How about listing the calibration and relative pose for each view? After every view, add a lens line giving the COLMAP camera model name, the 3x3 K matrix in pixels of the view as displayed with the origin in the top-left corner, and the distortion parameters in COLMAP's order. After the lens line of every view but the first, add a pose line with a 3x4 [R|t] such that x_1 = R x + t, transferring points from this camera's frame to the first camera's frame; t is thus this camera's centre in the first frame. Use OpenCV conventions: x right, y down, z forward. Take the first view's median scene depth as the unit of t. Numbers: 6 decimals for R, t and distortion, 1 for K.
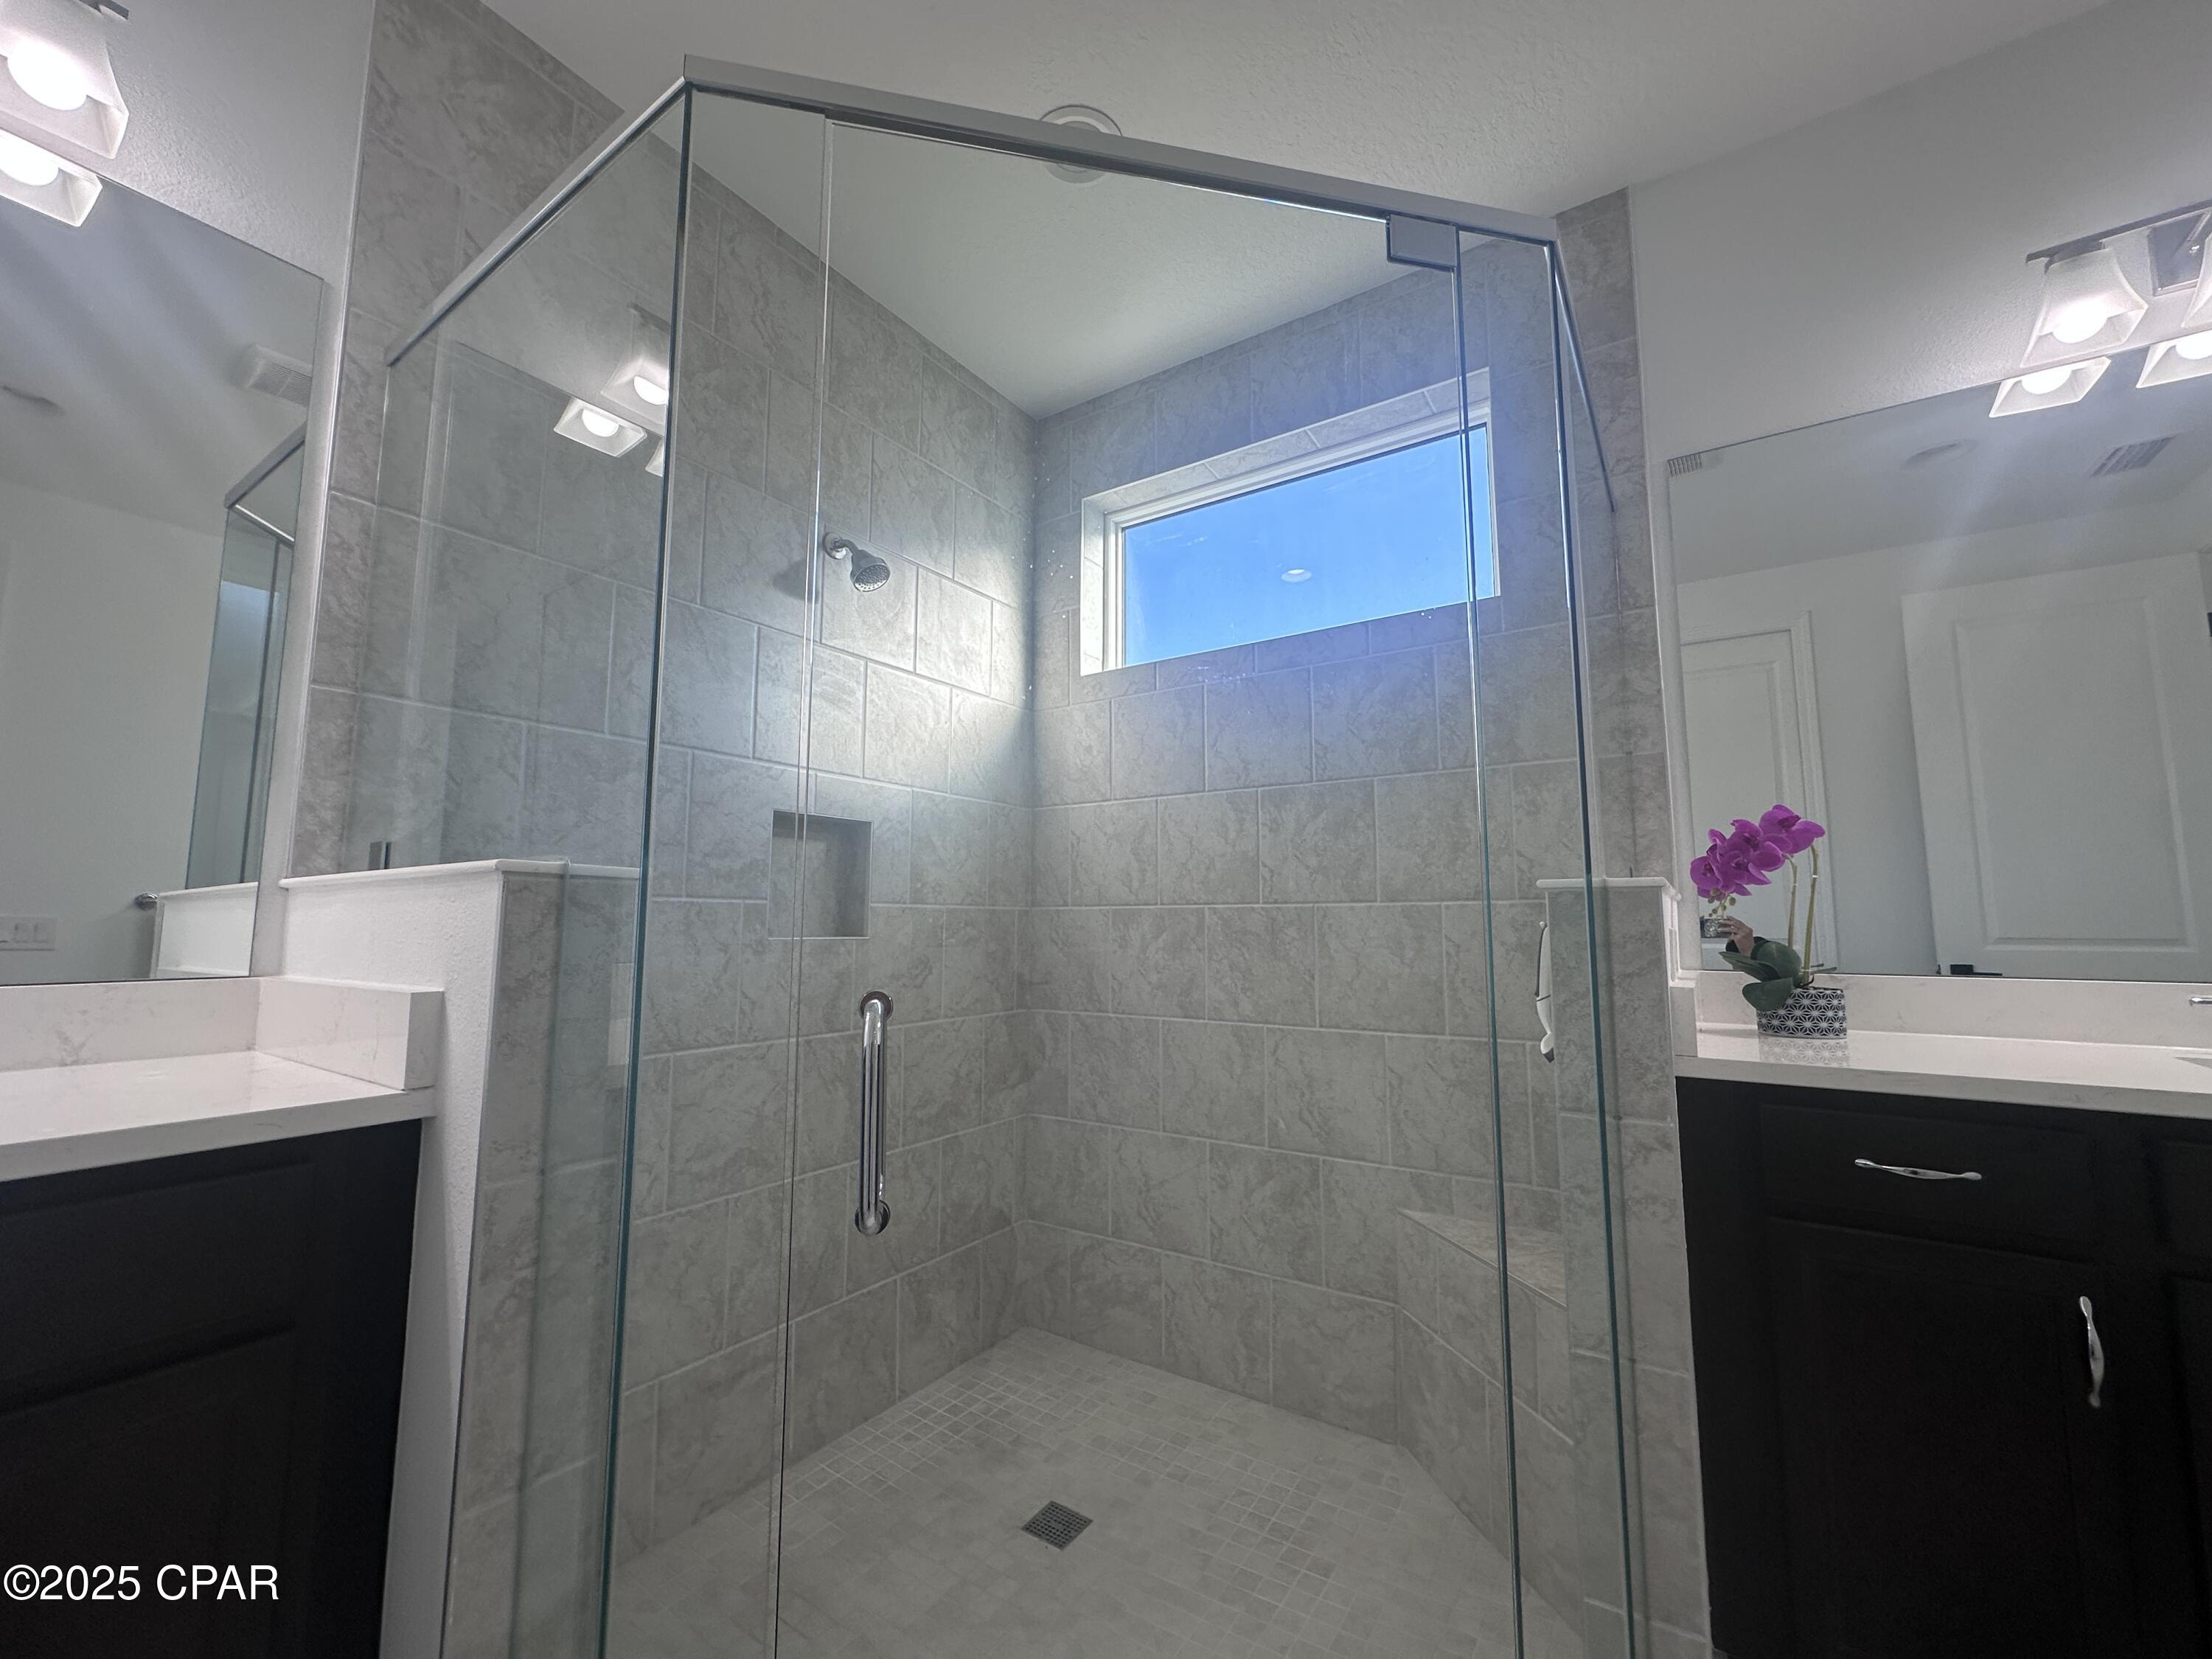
lens RADIAL K [[882.4, 0, 1109.9], [0, 882.4, 824.9], [0, 0, 1]] dist [-0.009586, -0.000137]
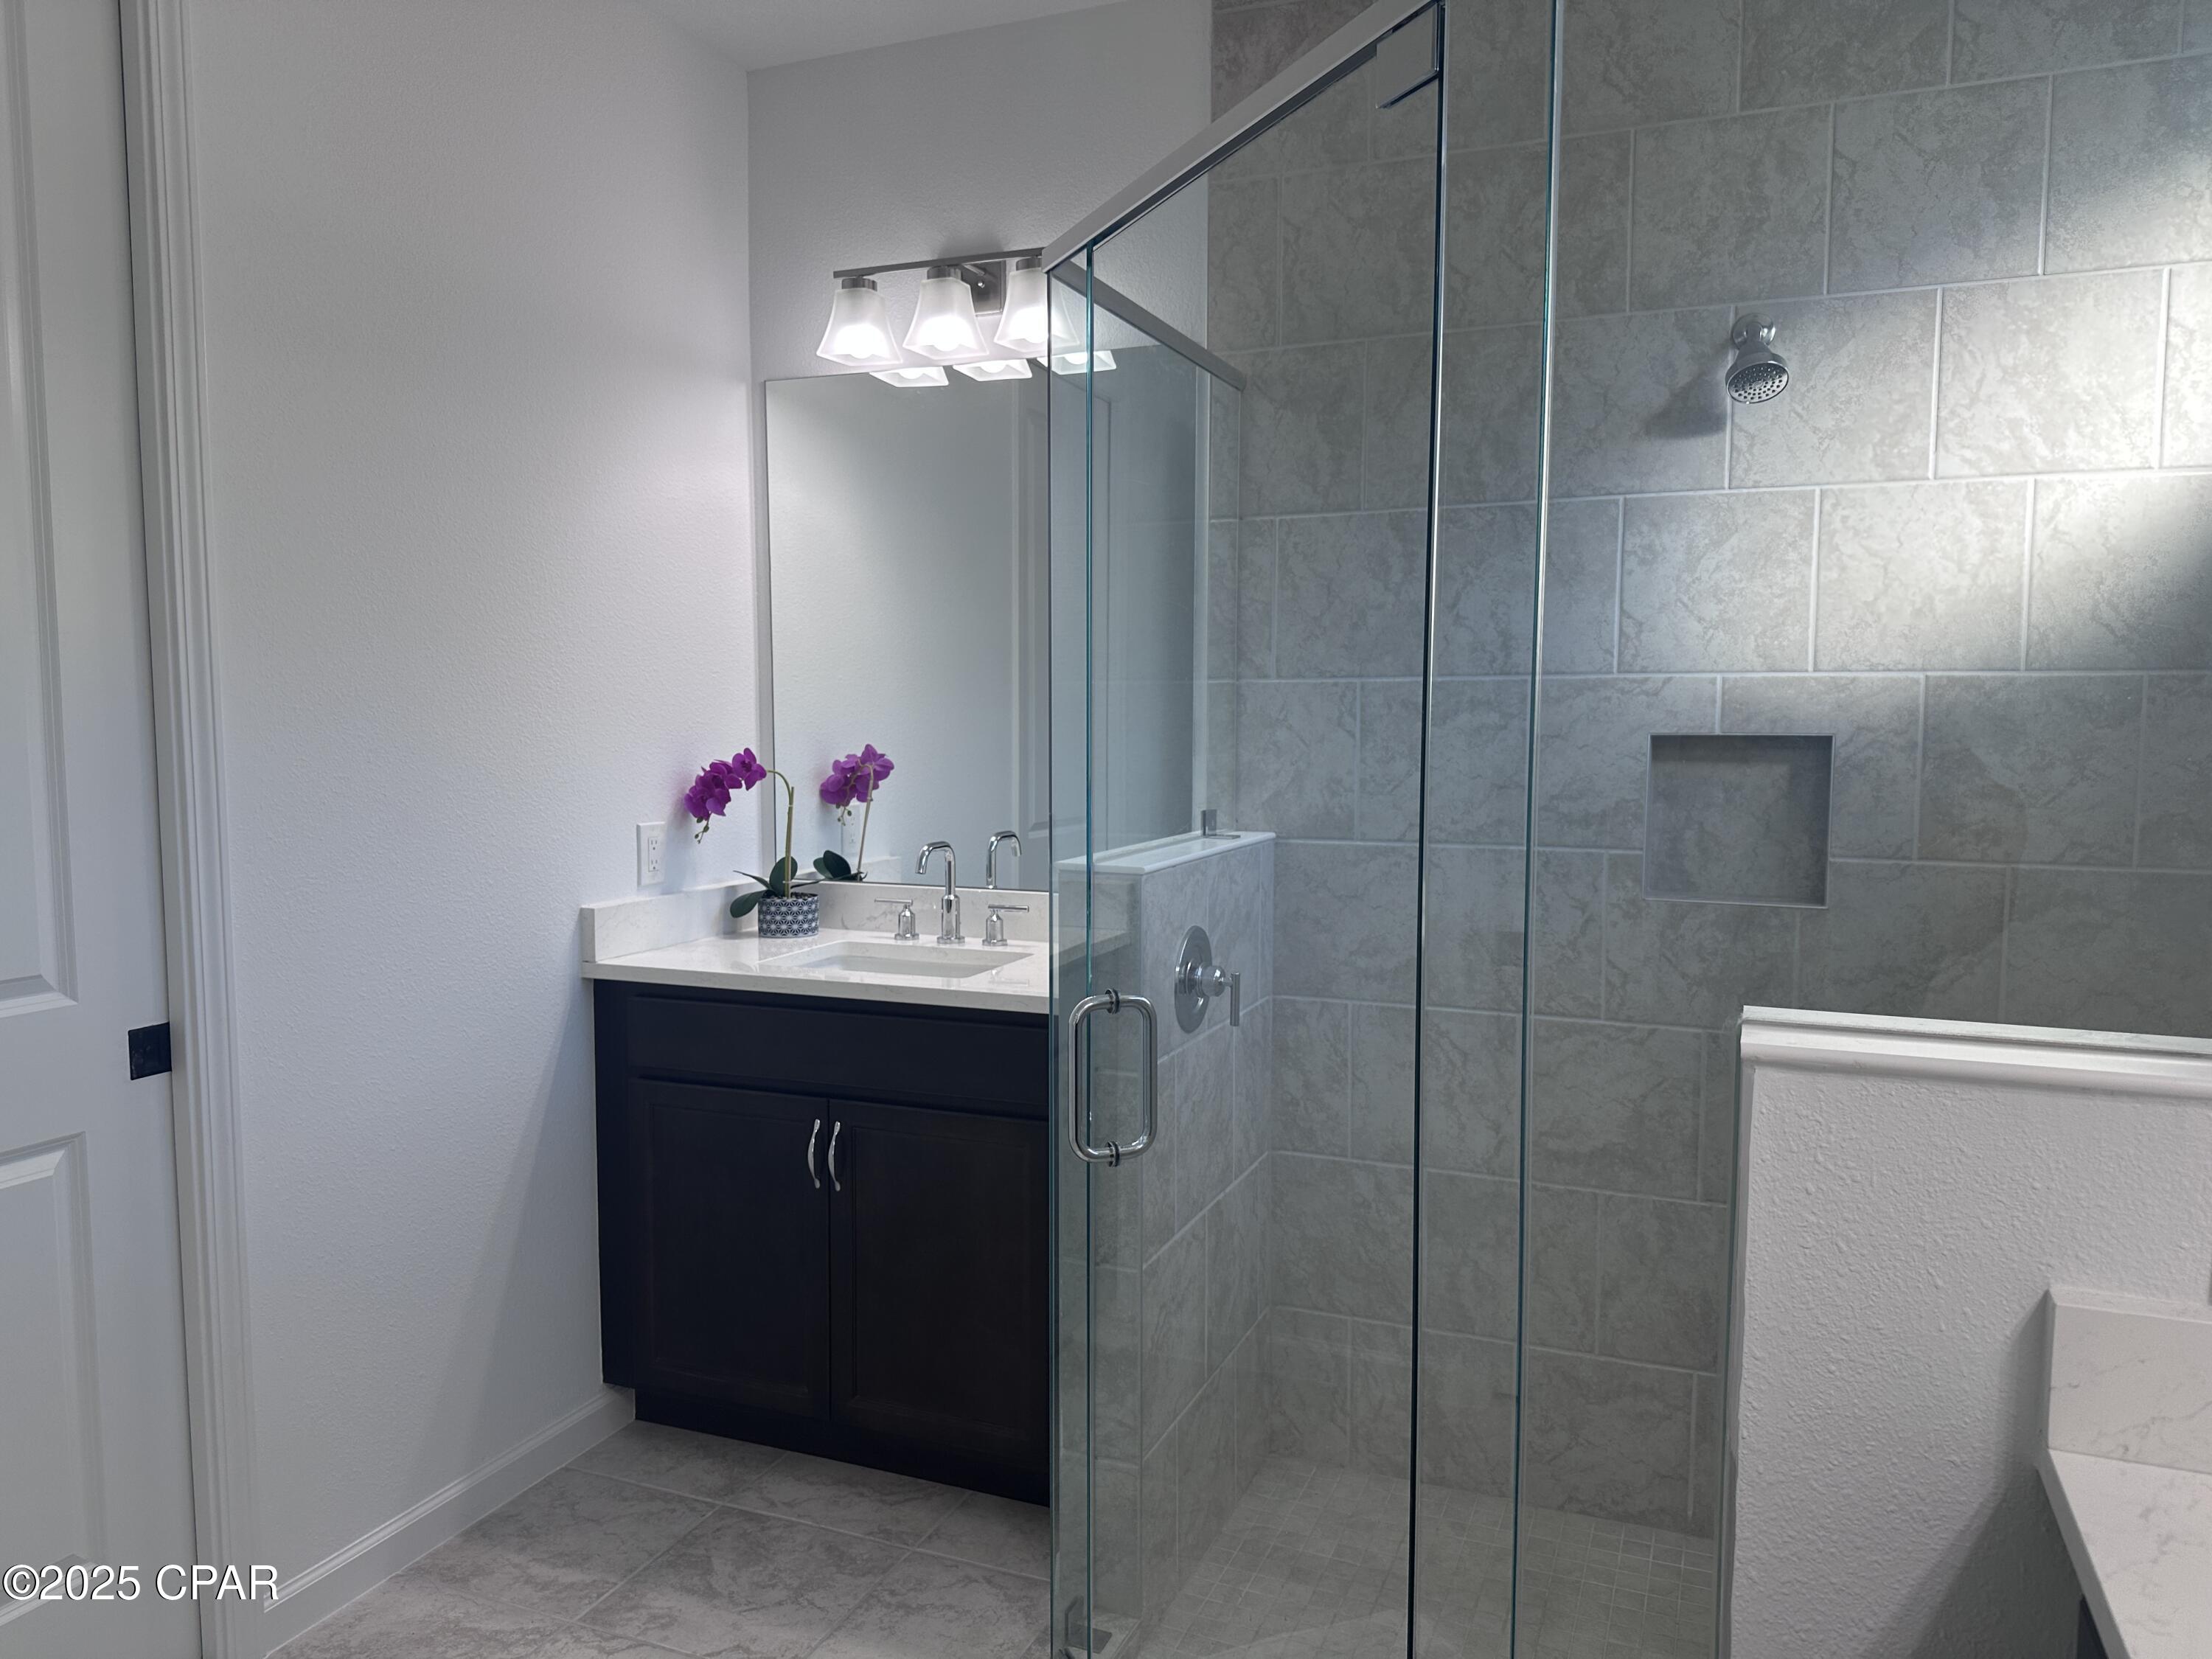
lens RADIAL K [[1526.6, 0, 1112.6], [0, 1526.6, 837.7], [0, 0, 1]] dist [0.080745, -0.153697]
pose [[0.191924, 0.077874, -0.978315, 0.860111], [0.108387, 0.989067, 0.099993, -0.114403], [0.975406, -0.125228, 0.181385, 0.280424]]
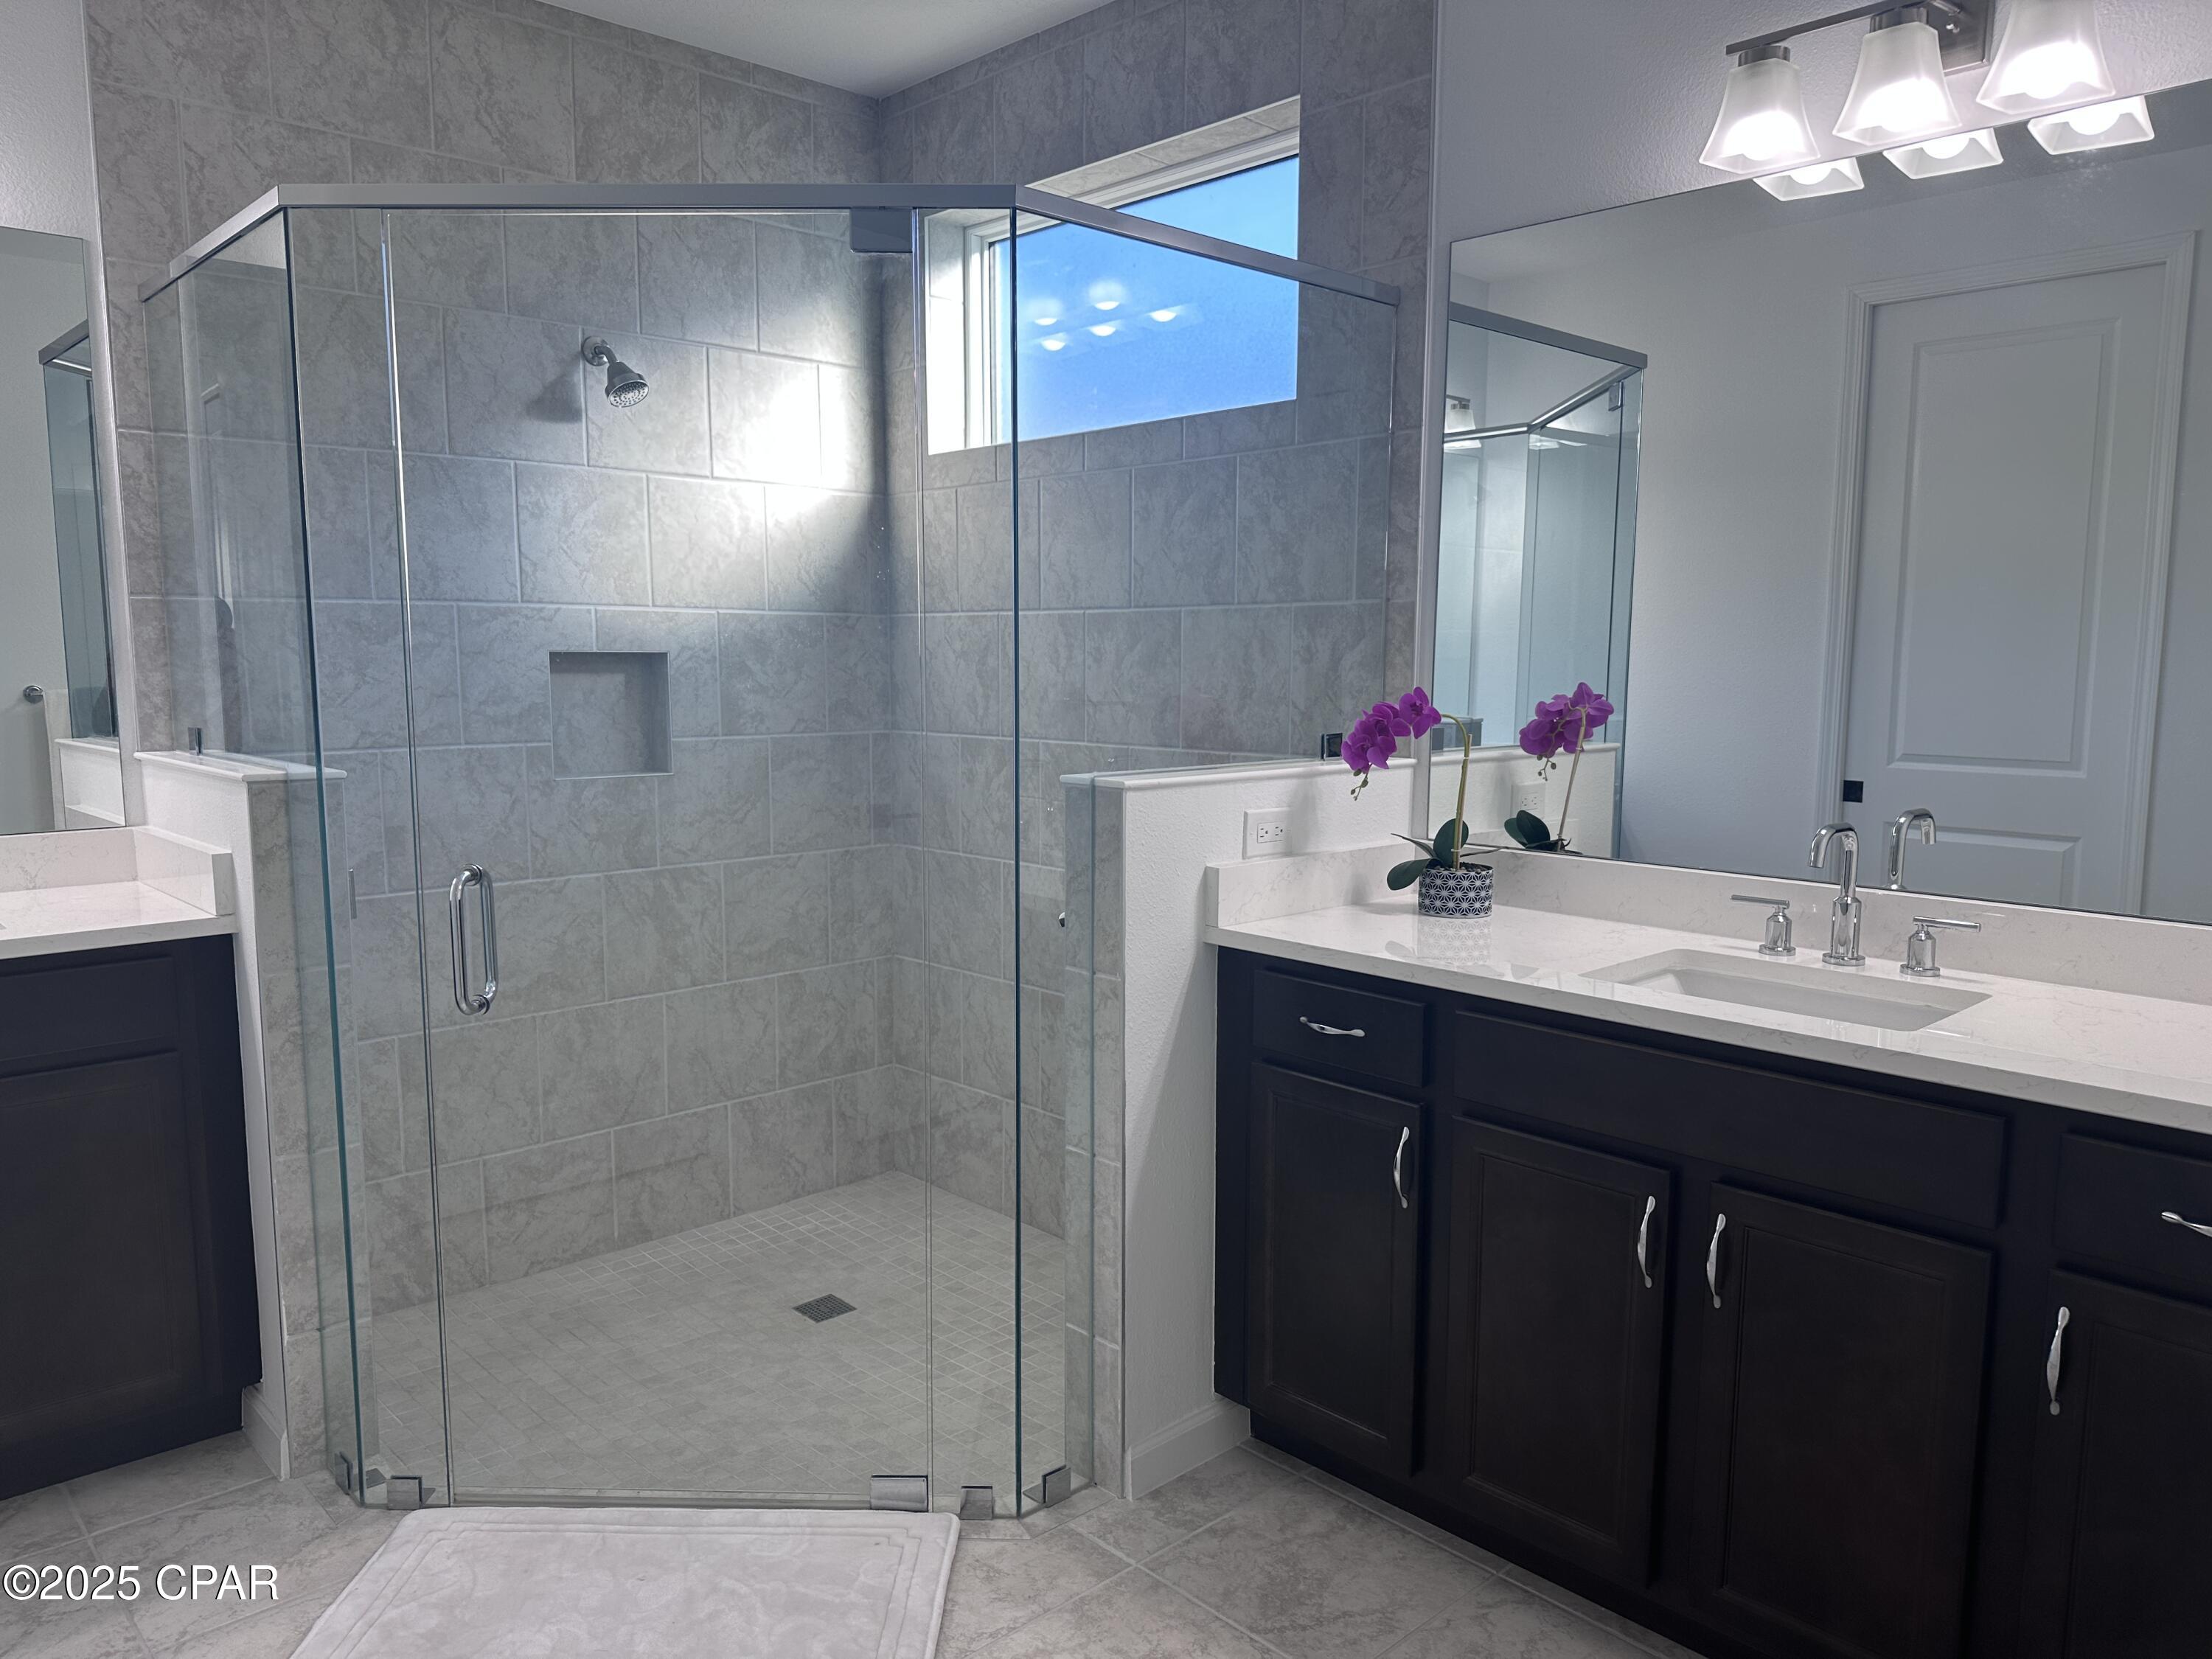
lens RADIAL K [[1526.6, 0, 1112.6], [0, 1526.6, 837.7], [0, 0, 1]] dist [0.080745, -0.153697]
pose [[0.977771, 0.028269, -0.207761, 0.611071], [0.020305, 0.973447, 0.228011, -0.196915], [0.208690, -0.227161, 0.951234, -0.576014]]
